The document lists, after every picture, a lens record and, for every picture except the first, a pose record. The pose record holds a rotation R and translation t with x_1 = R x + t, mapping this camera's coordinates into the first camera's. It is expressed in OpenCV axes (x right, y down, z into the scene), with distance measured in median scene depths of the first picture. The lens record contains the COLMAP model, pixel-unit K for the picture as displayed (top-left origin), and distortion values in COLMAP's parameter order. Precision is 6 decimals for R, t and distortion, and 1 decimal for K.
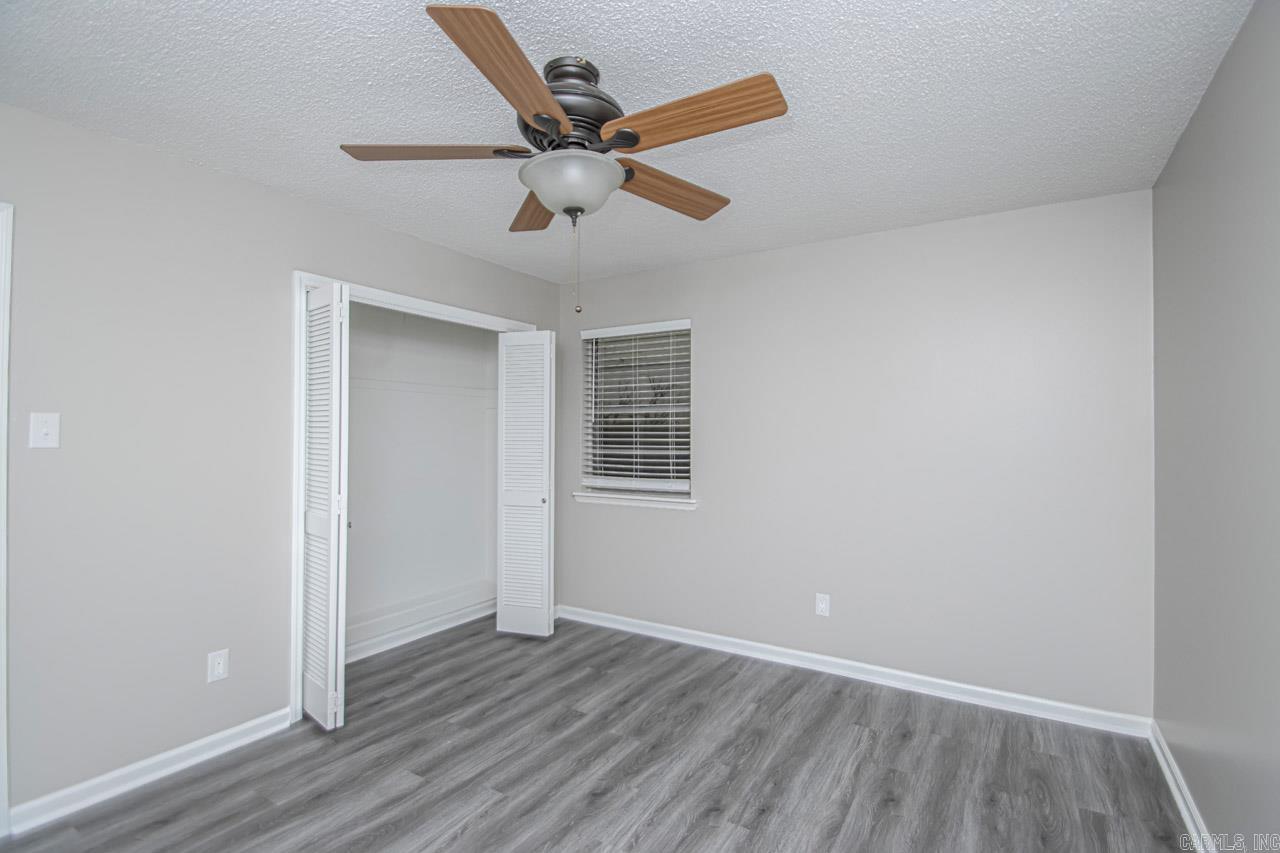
lens RADIAL K [[590.1, 0, 668.7], [0, 590.1, 419.4], [0, 0, 1]] dist [0.010276, -0.014597]
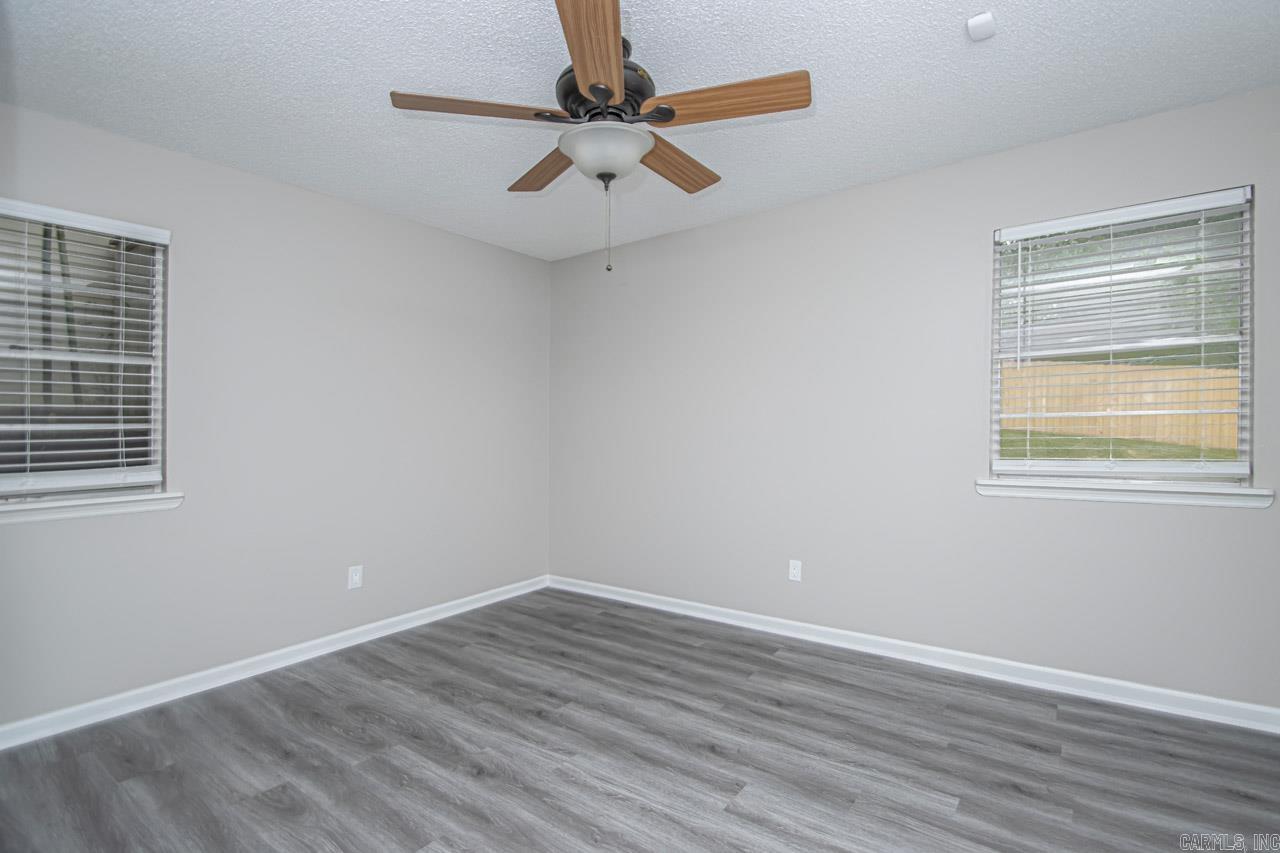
lens RADIAL K [[590.1, 0, 640.6], [0, 590.1, 426.2], [0, 0, 1]] dist [0.010276, -0.014597]
pose [[0.120525, -0.005743, 0.992694, -0.807471], [-0.007499, 0.999949, 0.006696, 0.068114], [-0.992682, -0.008251, 0.120476, 0.515996]]
